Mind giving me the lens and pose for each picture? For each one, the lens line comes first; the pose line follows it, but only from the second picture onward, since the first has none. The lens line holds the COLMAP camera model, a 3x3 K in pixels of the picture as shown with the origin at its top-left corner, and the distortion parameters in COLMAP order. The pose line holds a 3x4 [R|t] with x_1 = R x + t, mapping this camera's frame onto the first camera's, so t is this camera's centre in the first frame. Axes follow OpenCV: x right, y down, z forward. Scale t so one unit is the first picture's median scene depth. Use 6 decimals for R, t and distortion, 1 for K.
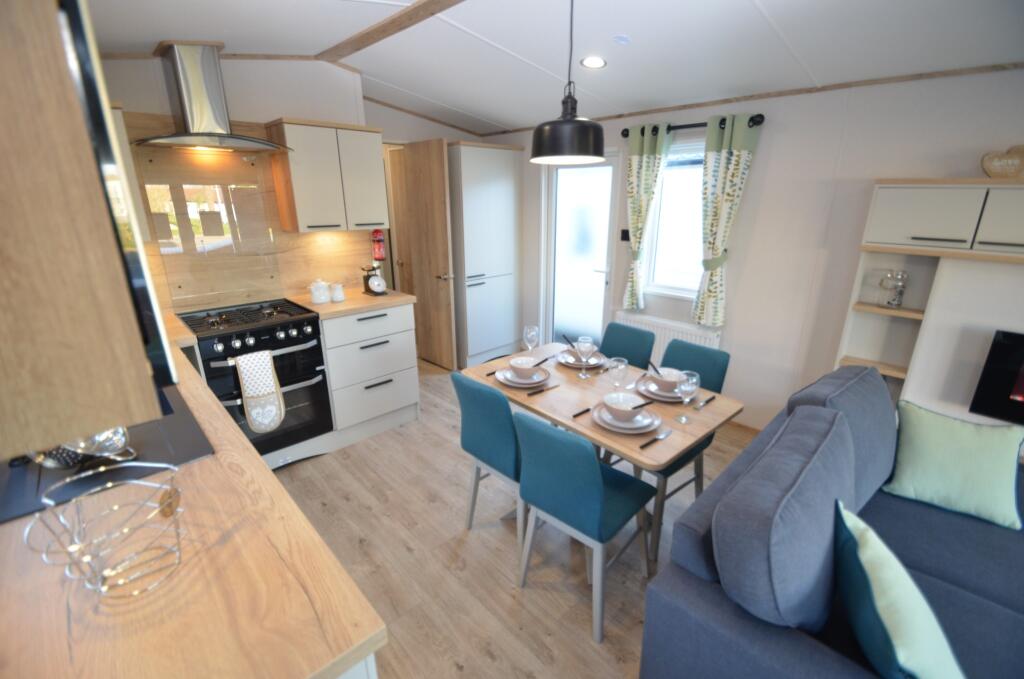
lens RADIAL K [[448.9, 0, 510.4], [0, 448.9, 337.0], [0, 0, 1]] dist [0.002049, -0.000375]
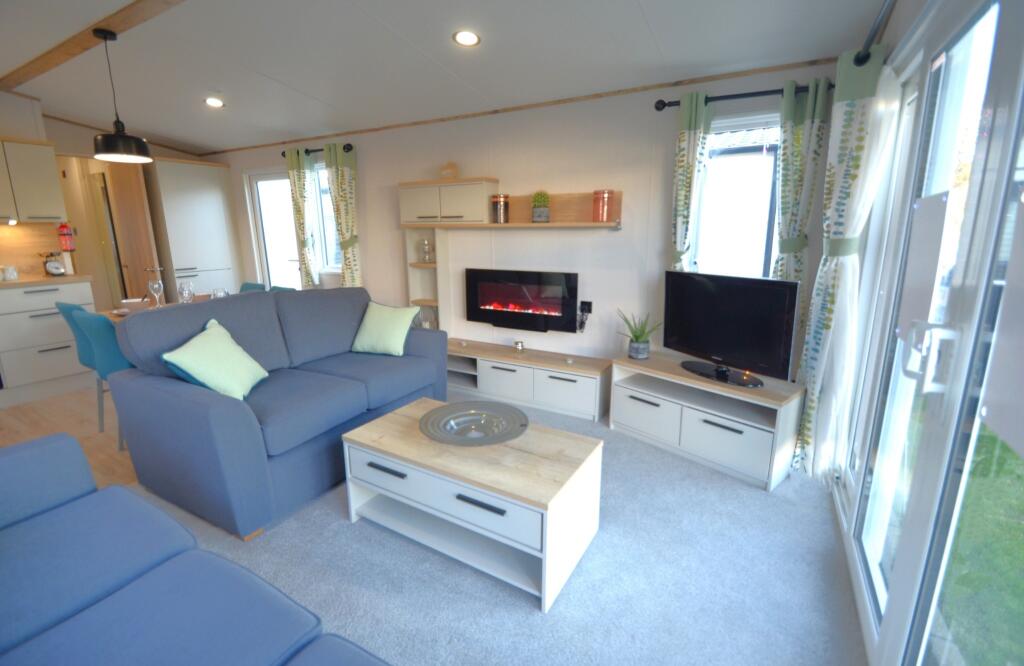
lens RADIAL K [[458.5, 0, 513.6], [0, 458.5, 330.3], [0, 0, 1]] dist [0.000564, 0.000775]
pose [[0.957680, -0.065022, 0.280394, 0.525545], [0.089771, 0.993033, -0.076333, 0.255434], [-0.273477, 0.098274, 0.956845, -0.490482]]
